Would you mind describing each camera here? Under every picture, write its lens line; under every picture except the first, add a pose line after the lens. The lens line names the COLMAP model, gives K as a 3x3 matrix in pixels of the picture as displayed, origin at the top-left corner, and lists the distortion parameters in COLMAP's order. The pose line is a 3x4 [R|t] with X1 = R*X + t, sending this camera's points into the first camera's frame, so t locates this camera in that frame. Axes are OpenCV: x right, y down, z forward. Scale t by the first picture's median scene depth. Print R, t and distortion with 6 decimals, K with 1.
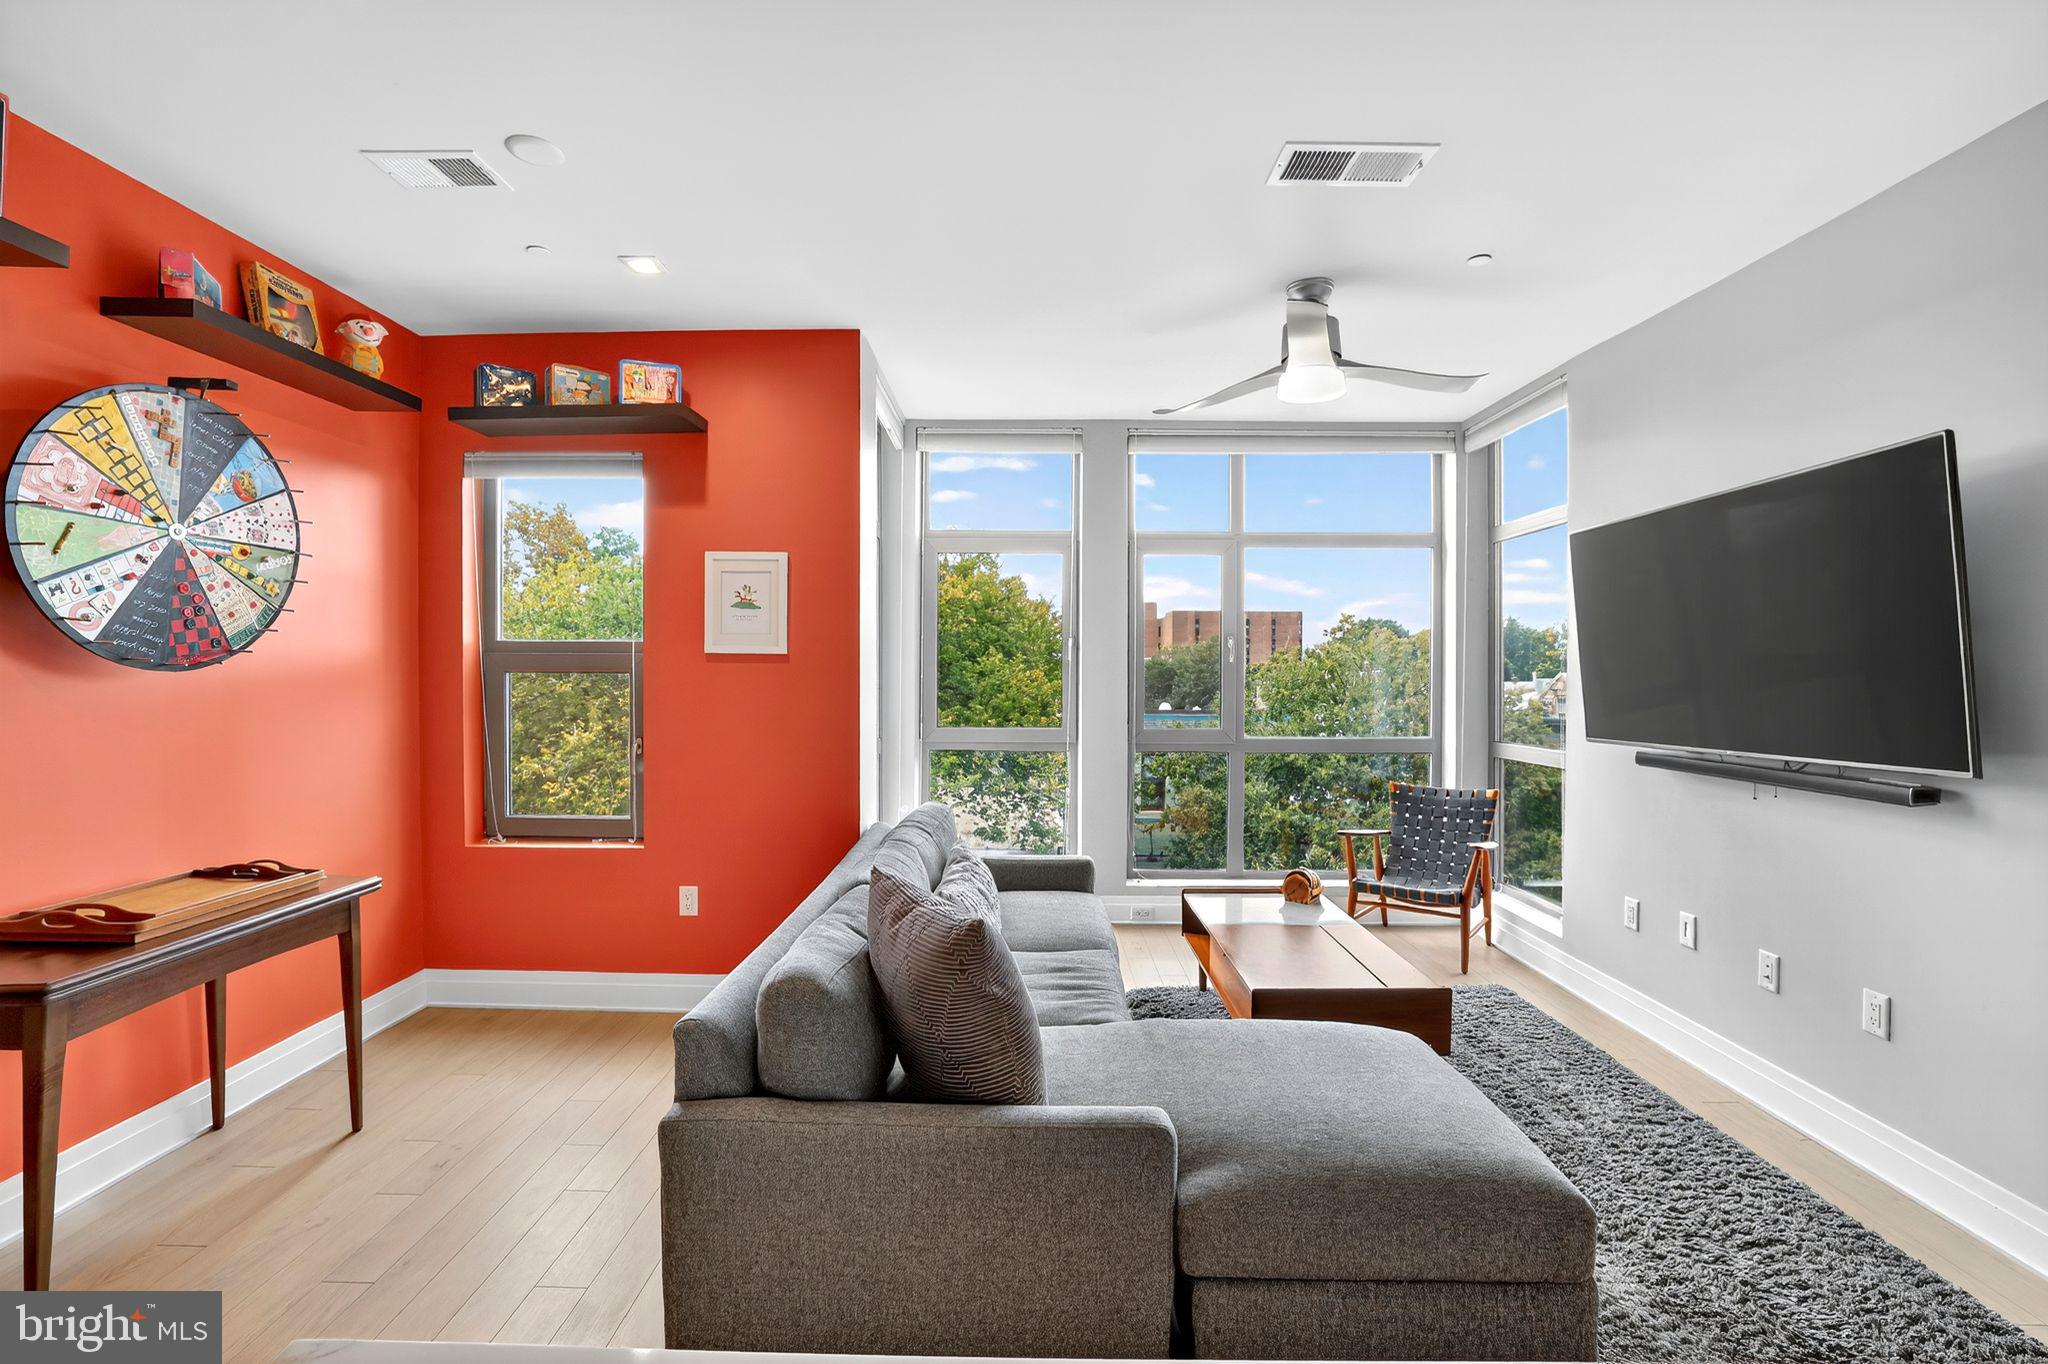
lens RADIAL K [[890.7, 0, 1022.6], [0, 890.7, 676.8], [0, 0, 1]] dist [-0.026928, 0.005928]
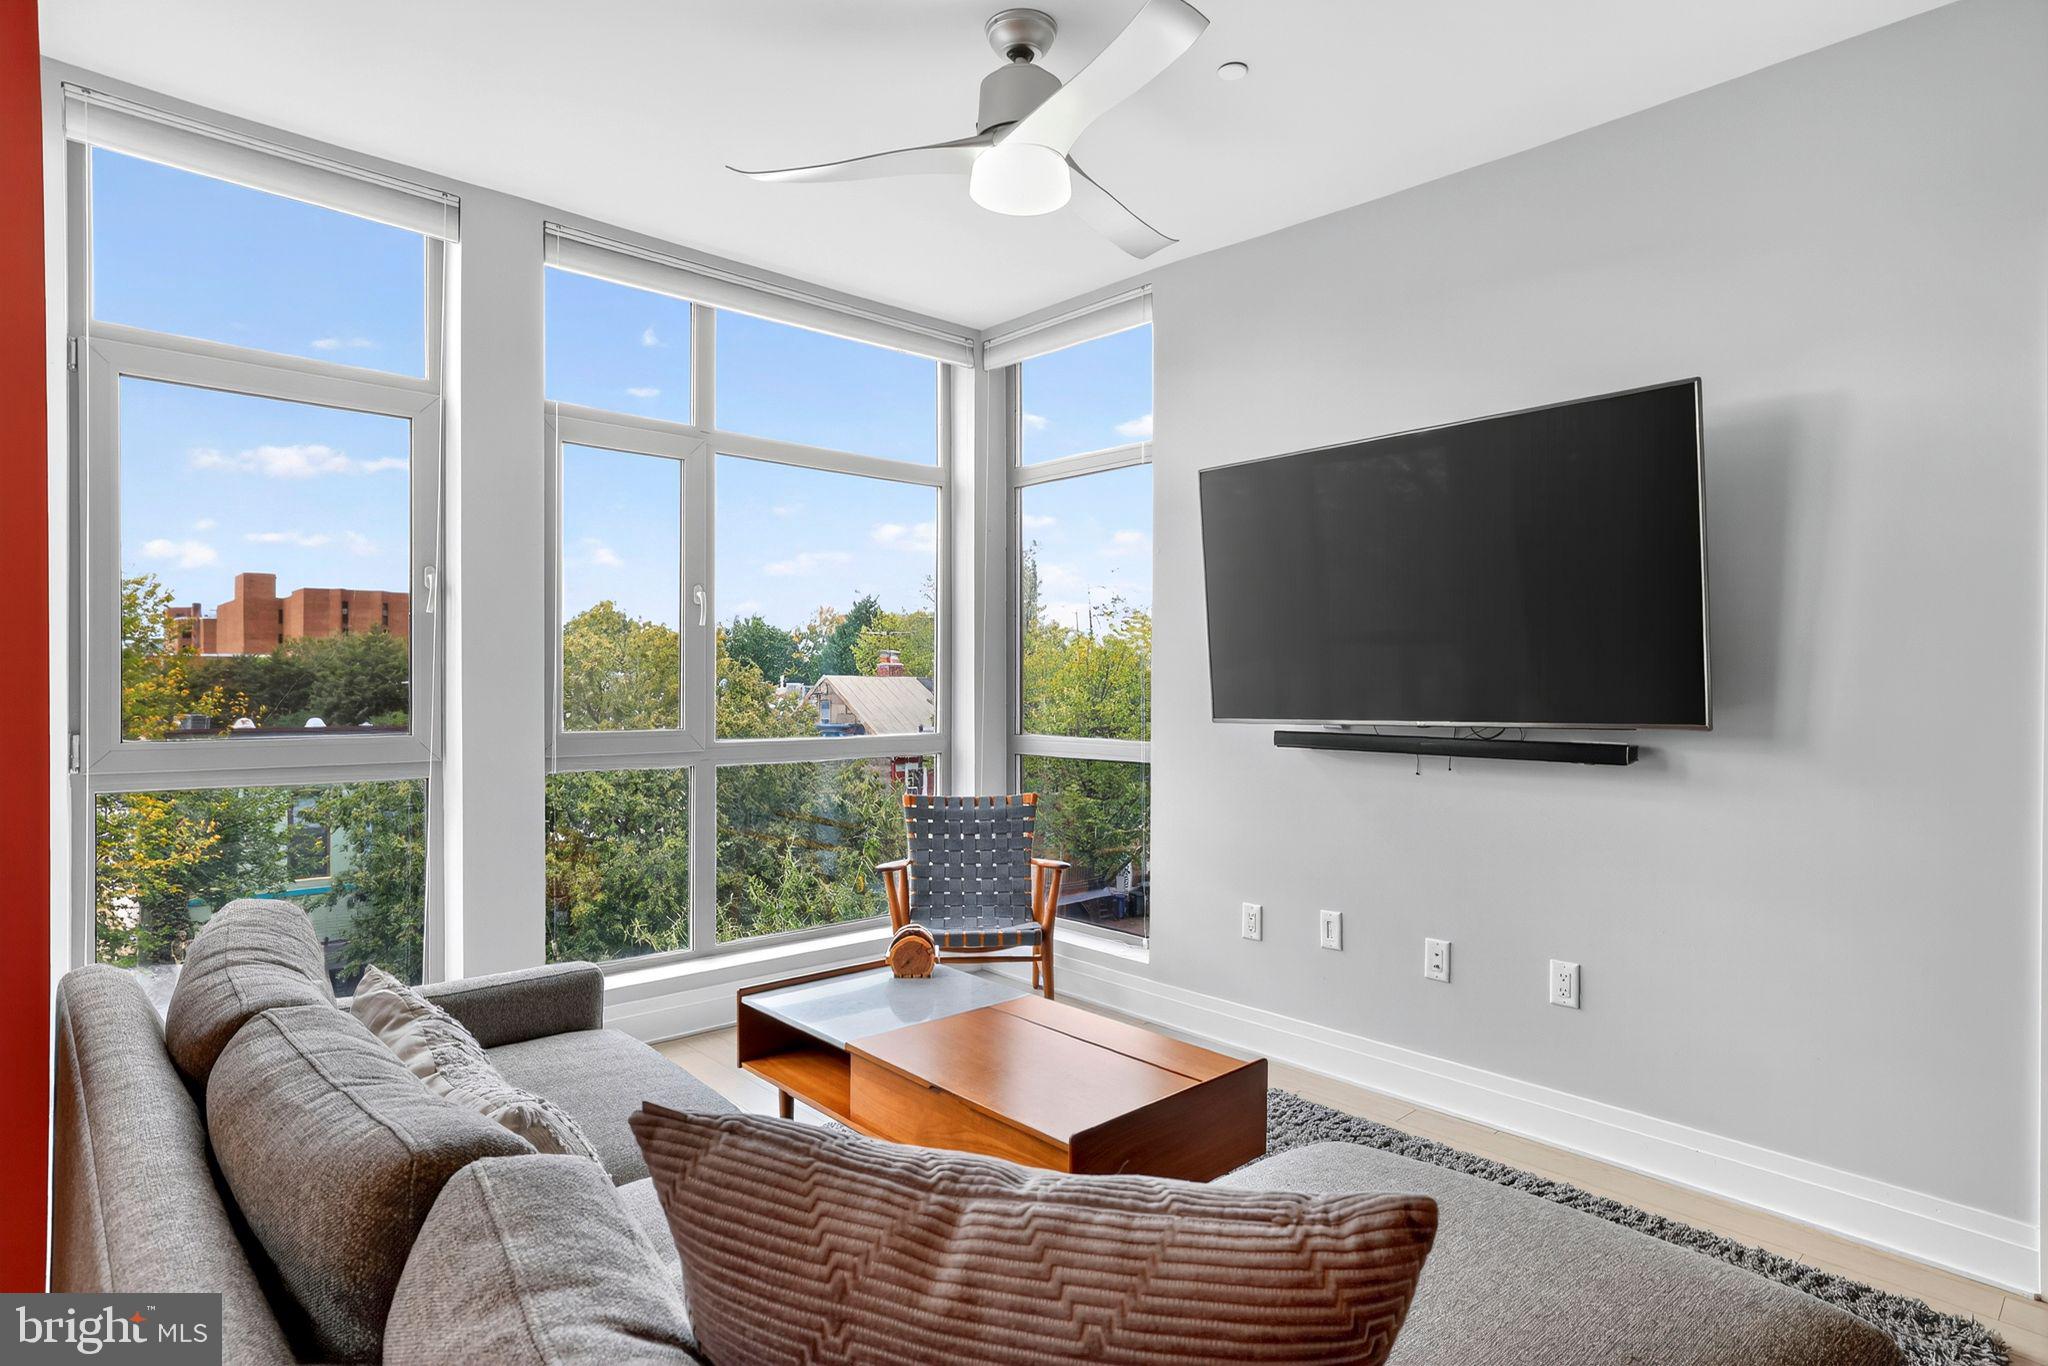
lens RADIAL K [[1101.4, 0, 1006.6], [0, 1101.4, 689.0], [0, 0, 1]] dist [-0.014877, -0.000100]
pose [[0.734209, -0.003410, 0.678915, -0.289095], [0.000589, 0.999990, 0.004386, 0.051657], [-0.678924, -0.002820, 0.734204, 0.509814]]
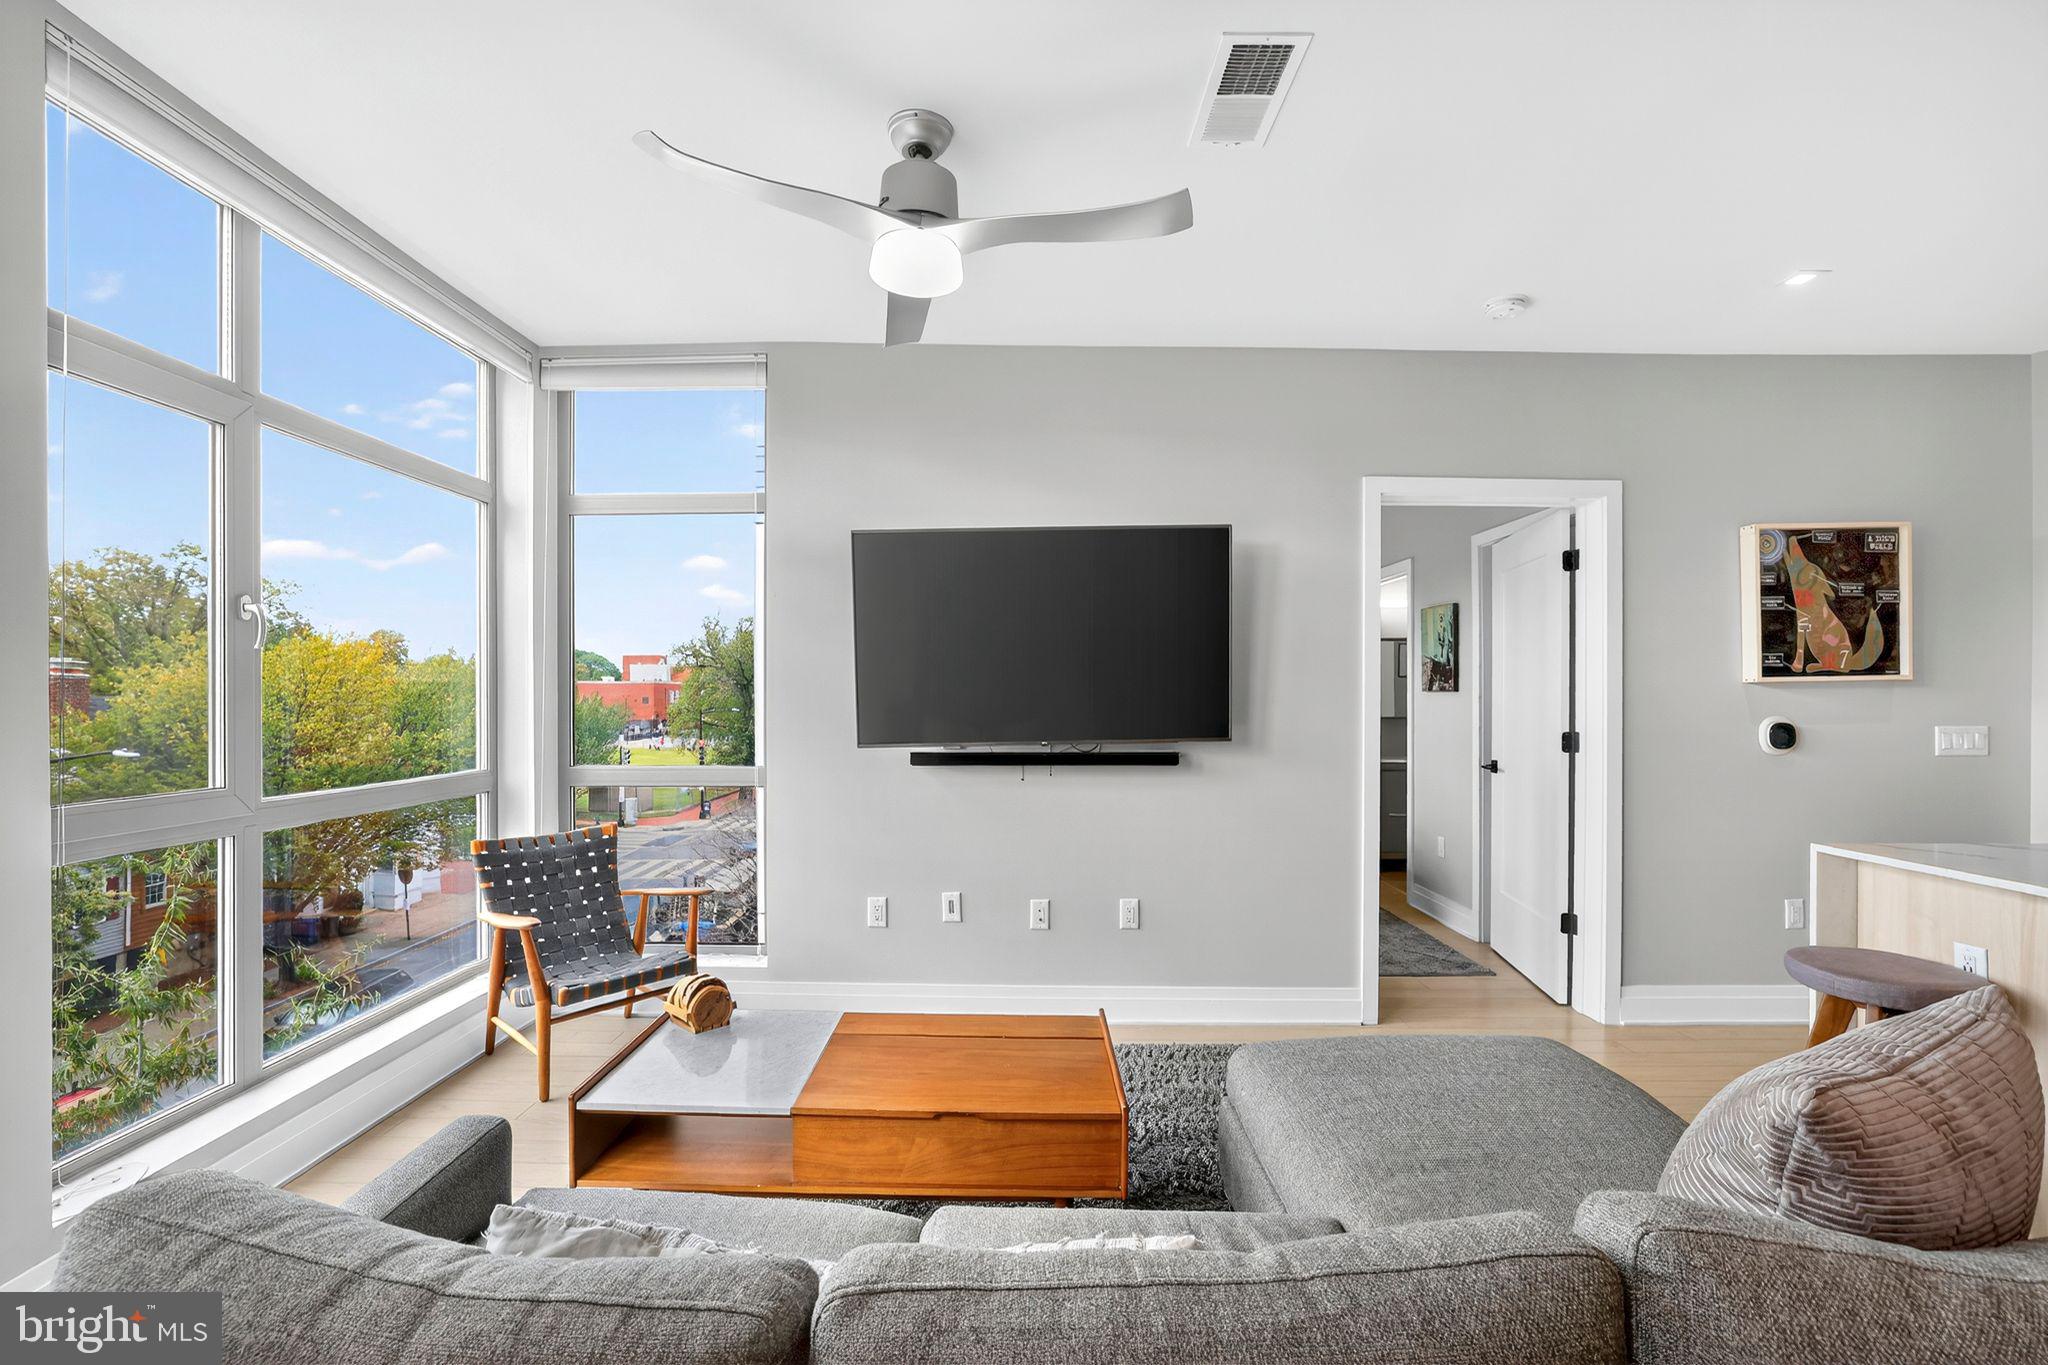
lens RADIAL K [[890.7, 0, 1023.9], [0, 890.7, 693.1], [0, 0, 1]] dist [-0.026928, 0.005928]
pose [[0.007477, 0.004763, 0.999961, -0.478239], [0.005121, 0.999975, -0.004802, 0.025888], [-0.999959, 0.005157, 0.007452, 1.119498]]
